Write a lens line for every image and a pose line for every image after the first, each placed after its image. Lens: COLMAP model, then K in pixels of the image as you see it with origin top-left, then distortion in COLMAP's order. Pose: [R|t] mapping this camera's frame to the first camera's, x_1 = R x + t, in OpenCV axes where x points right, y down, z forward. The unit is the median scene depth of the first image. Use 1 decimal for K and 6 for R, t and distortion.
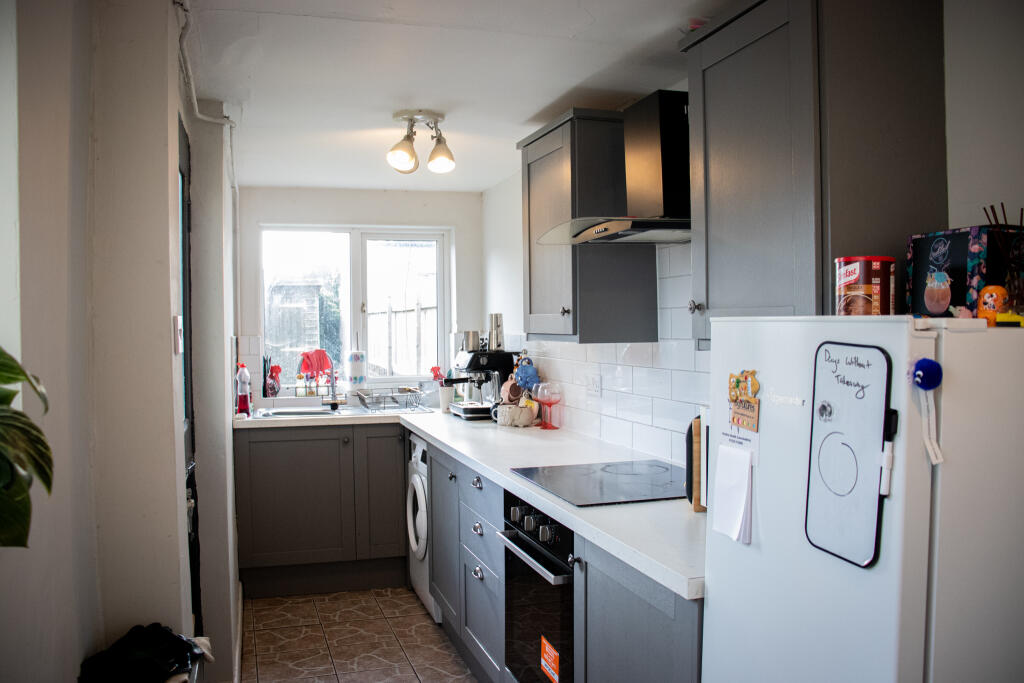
lens RADIAL K [[849.8, 0, 512.0], [0, 849.8, 341.5], [0, 0, 1]] dist [-0.182891, 0.180713]
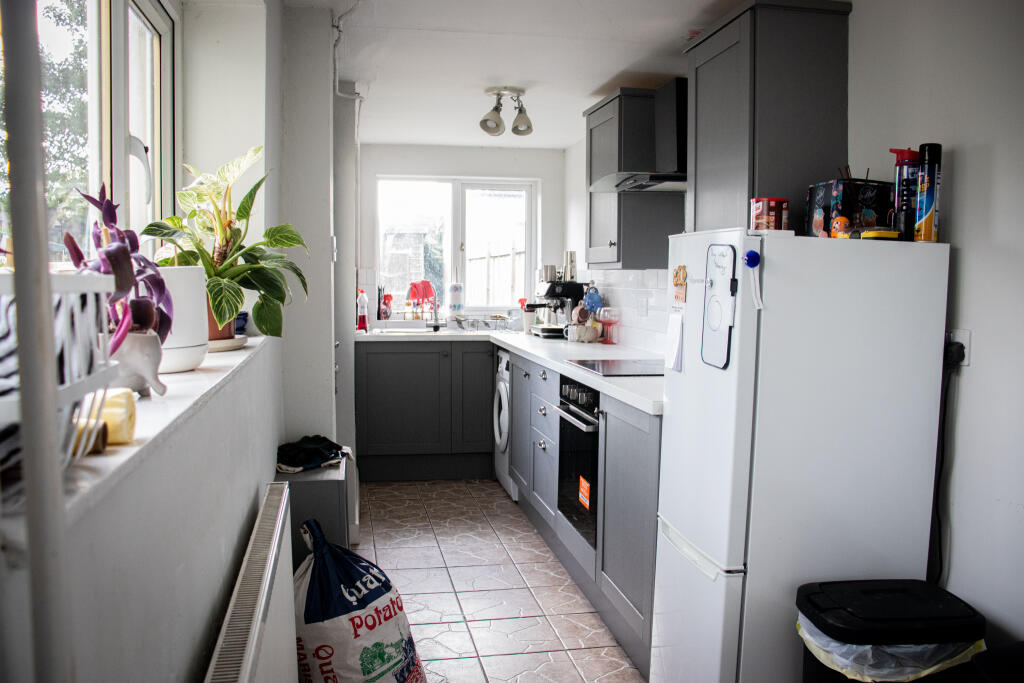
lens RADIAL K [[849.8, 0, 512.0], [0, 849.8, 341.5], [0, 0, 1]] dist [-0.182891, 0.180713]
pose [[0.992558, 0.026672, -0.118813, 0.048397], [-0.020071, 0.998206, 0.056414, 0.031254], [0.120104, -0.053609, 0.991313, -0.224468]]
